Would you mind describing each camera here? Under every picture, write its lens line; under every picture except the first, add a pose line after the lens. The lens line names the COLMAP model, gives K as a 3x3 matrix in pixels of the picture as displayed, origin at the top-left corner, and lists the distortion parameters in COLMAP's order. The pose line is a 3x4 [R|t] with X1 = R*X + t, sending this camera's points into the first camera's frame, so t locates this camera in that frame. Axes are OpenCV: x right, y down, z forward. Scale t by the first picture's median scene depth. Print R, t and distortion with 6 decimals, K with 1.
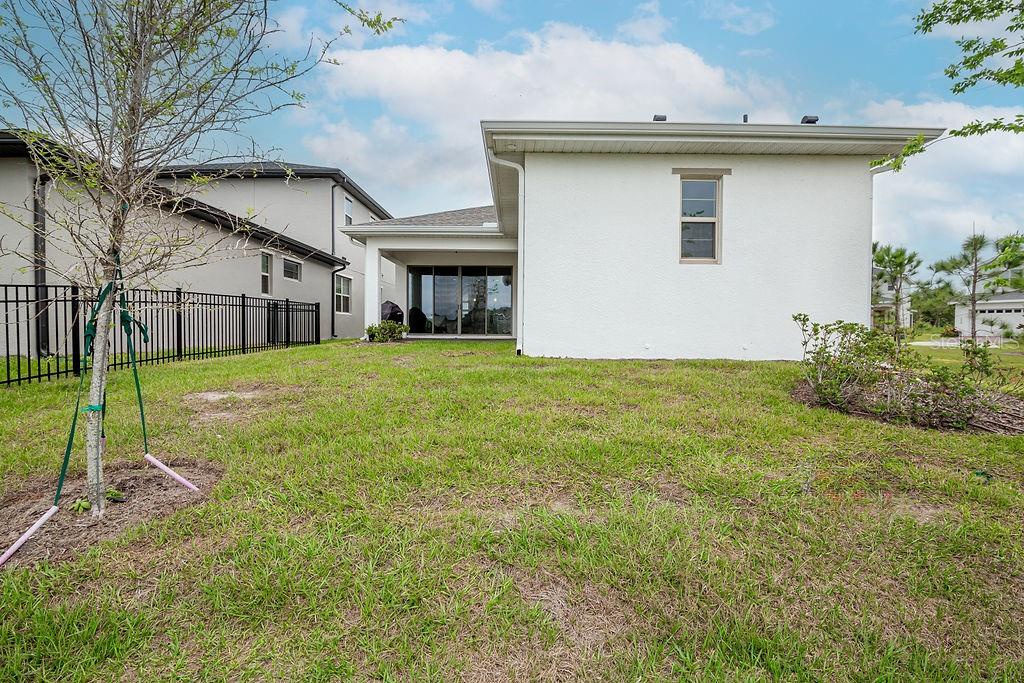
lens RADIAL K [[464.5, 0, 512.0], [0, 464.5, 341.5], [0, 0, 1]] dist [-0.021463, 0.001296]
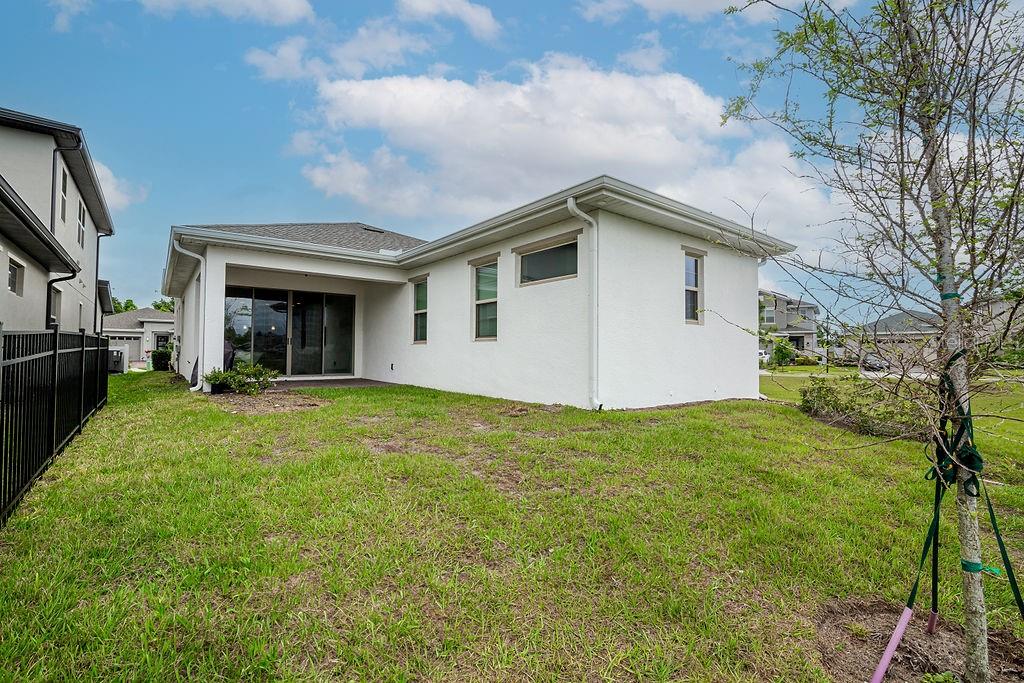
lens RADIAL K [[464.5, 0, 512.0], [0, 464.5, 341.5], [0, 0, 1]] dist [-0.021463, 0.001296]
pose [[0.795269, 0.017934, 0.605992, -0.705063], [0.015133, 0.998664, -0.049415, -0.068516], [-0.606068, 0.048468, 0.793935, 0.313607]]
